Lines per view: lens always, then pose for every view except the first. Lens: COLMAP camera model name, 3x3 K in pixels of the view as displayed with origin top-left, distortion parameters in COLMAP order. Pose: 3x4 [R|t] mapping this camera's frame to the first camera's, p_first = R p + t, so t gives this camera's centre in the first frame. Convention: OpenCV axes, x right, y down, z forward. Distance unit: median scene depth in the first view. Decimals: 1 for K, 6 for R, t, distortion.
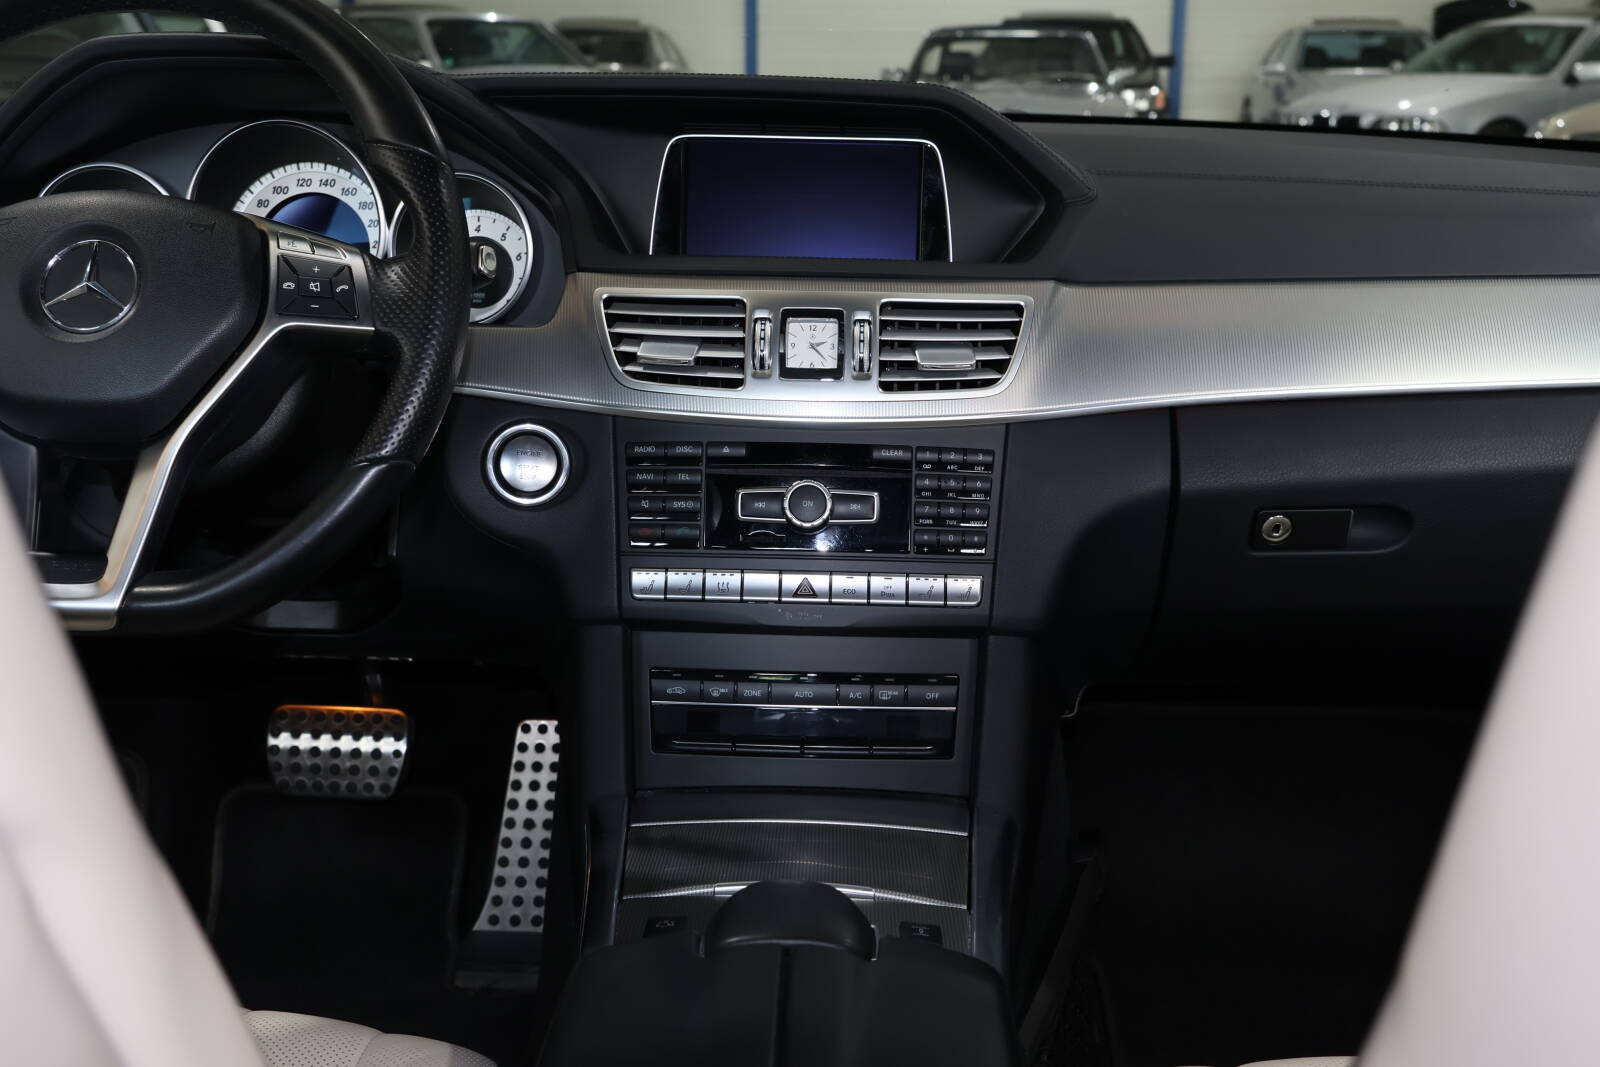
lens RADIAL K [[1798.2, 0, 796.7], [0, 1798.2, 517.9], [0, 0, 1]] dist [0.003558, 0.039848]
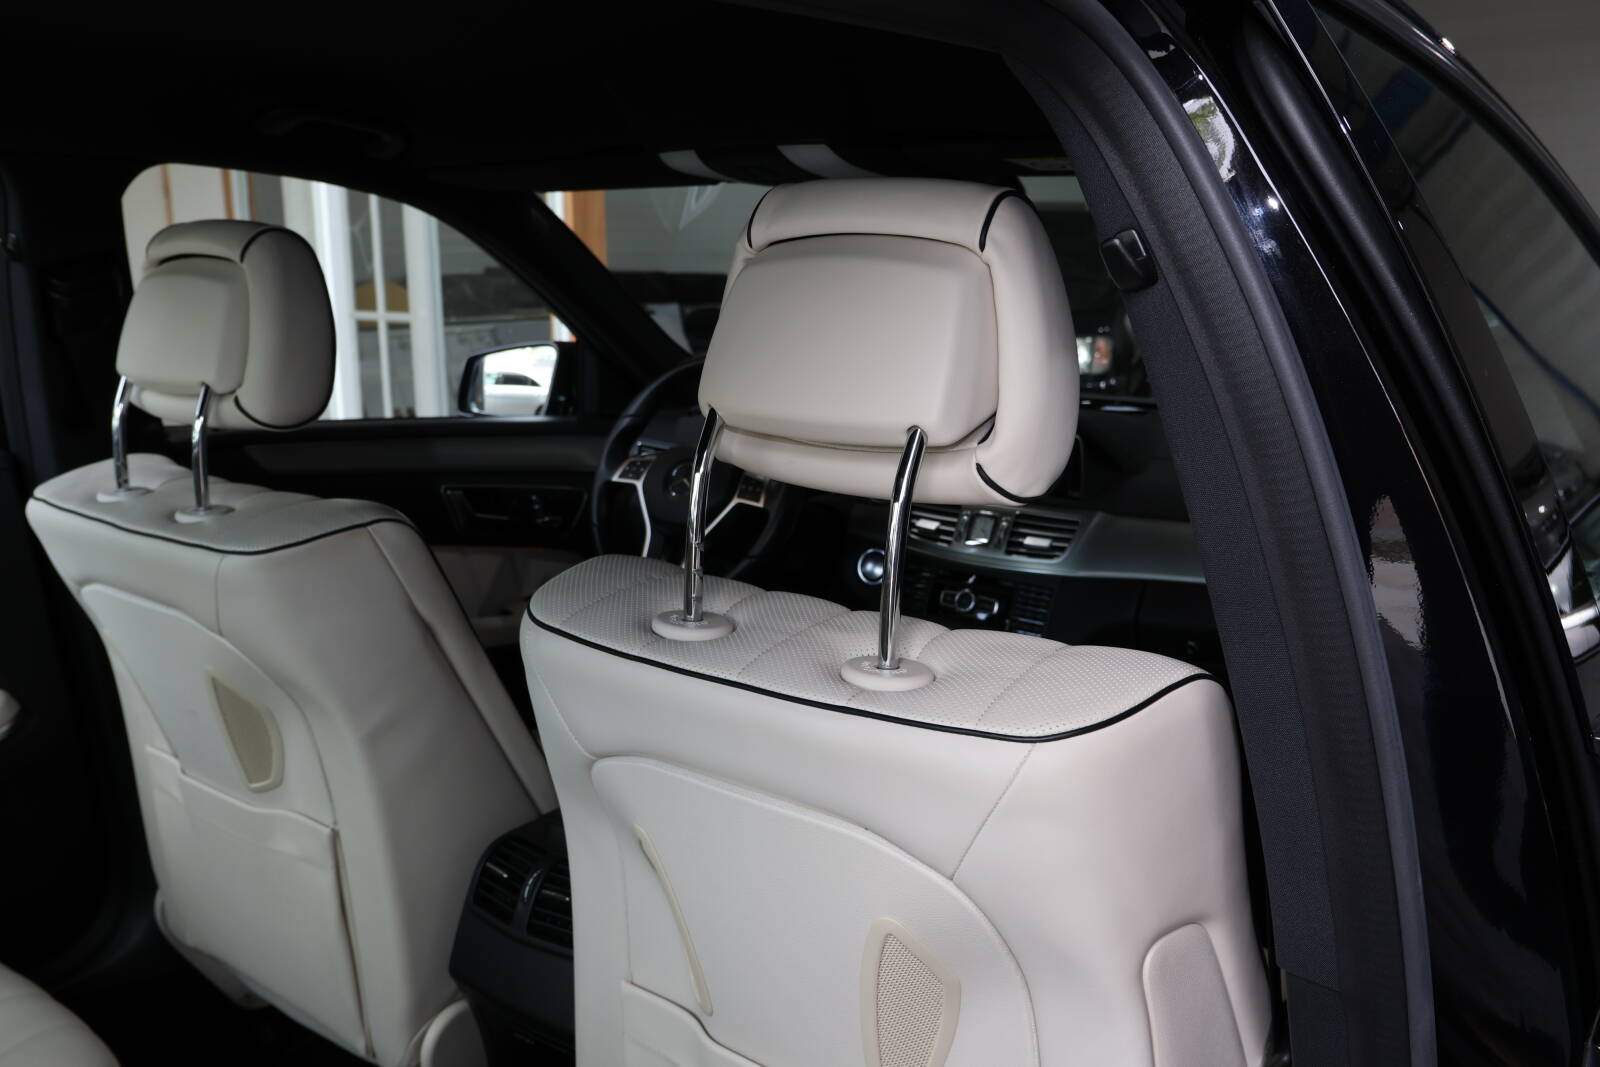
lens RADIAL K [[1342.9, 0, 799.5], [0, 1342.9, 527.7], [0, 0, 1]] dist [-0.027394, 0.030838]
pose [[0.805192, 0.116233, -0.581512, 0.773325], [-0.138030, 0.990404, 0.006839, -0.078341], [0.576727, 0.074760, 0.813509, -0.450690]]
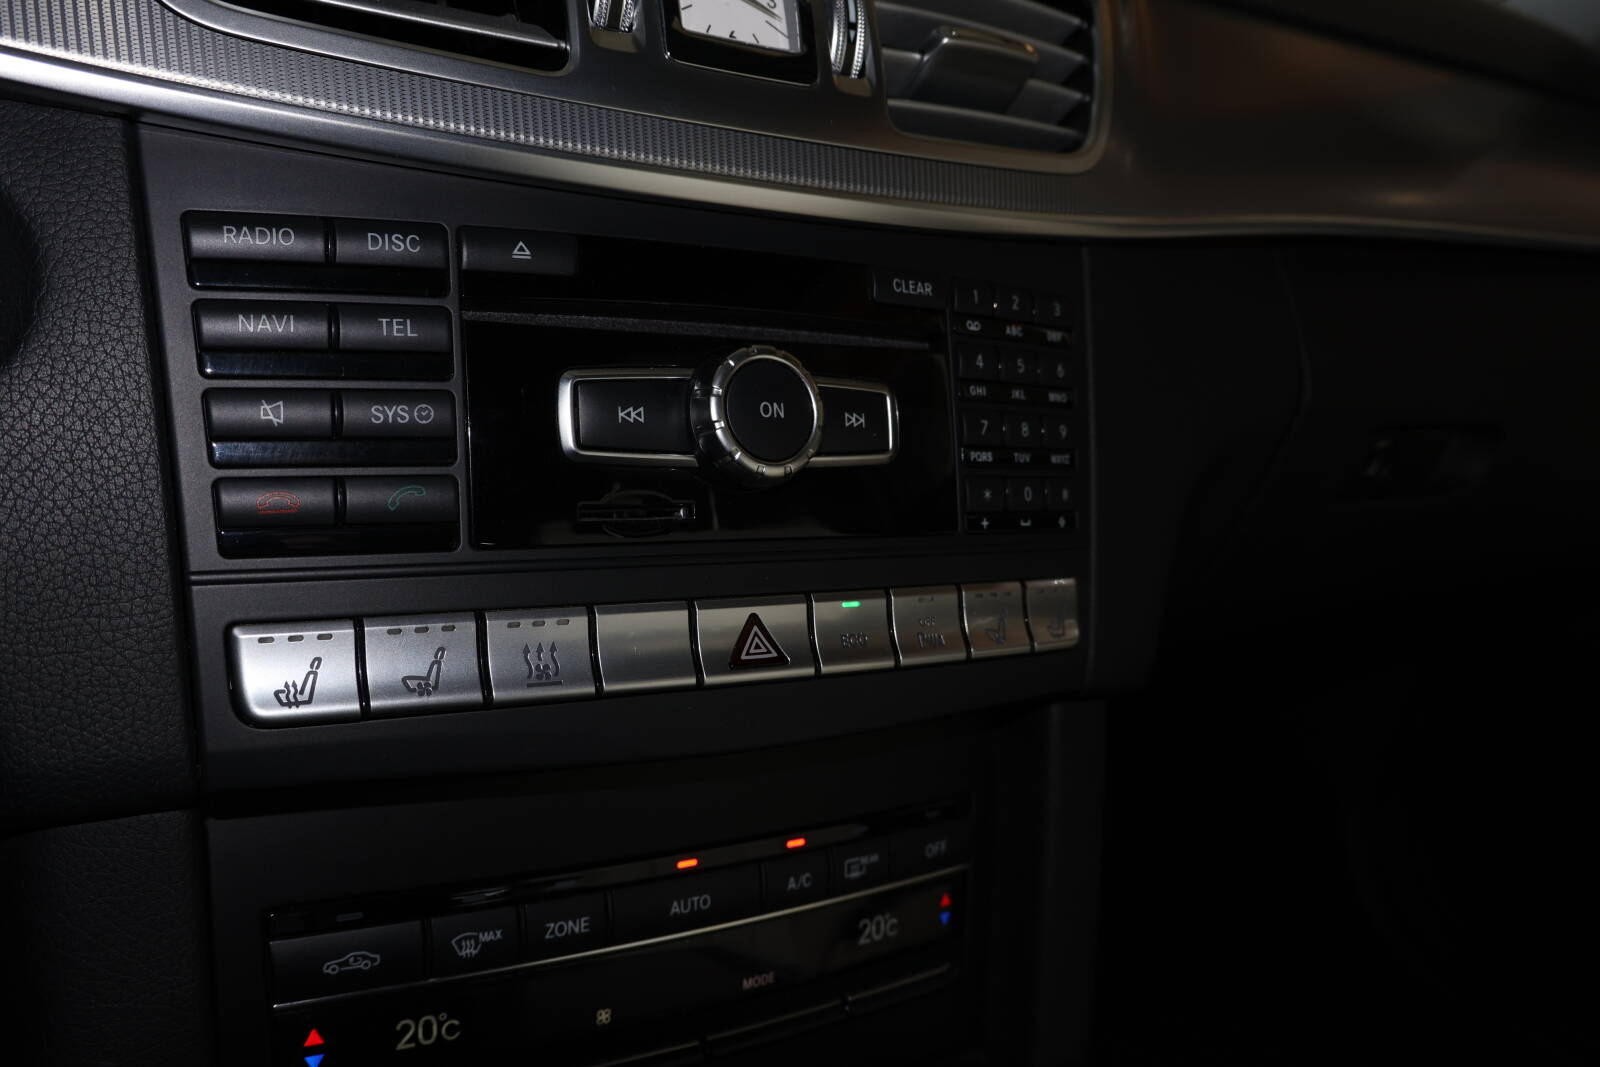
lens RADIAL K [[1342.9, 0, 799.5], [0, 1342.9, 527.7], [0, 0, 1]] dist [-0.027394, 0.030838]
pose [[0.832349, -0.042576, 0.552615, -0.136185], [0.025177, 0.998920, 0.039041, 0.005160], [-0.553680, -0.018583, 0.832522, 0.756001]]
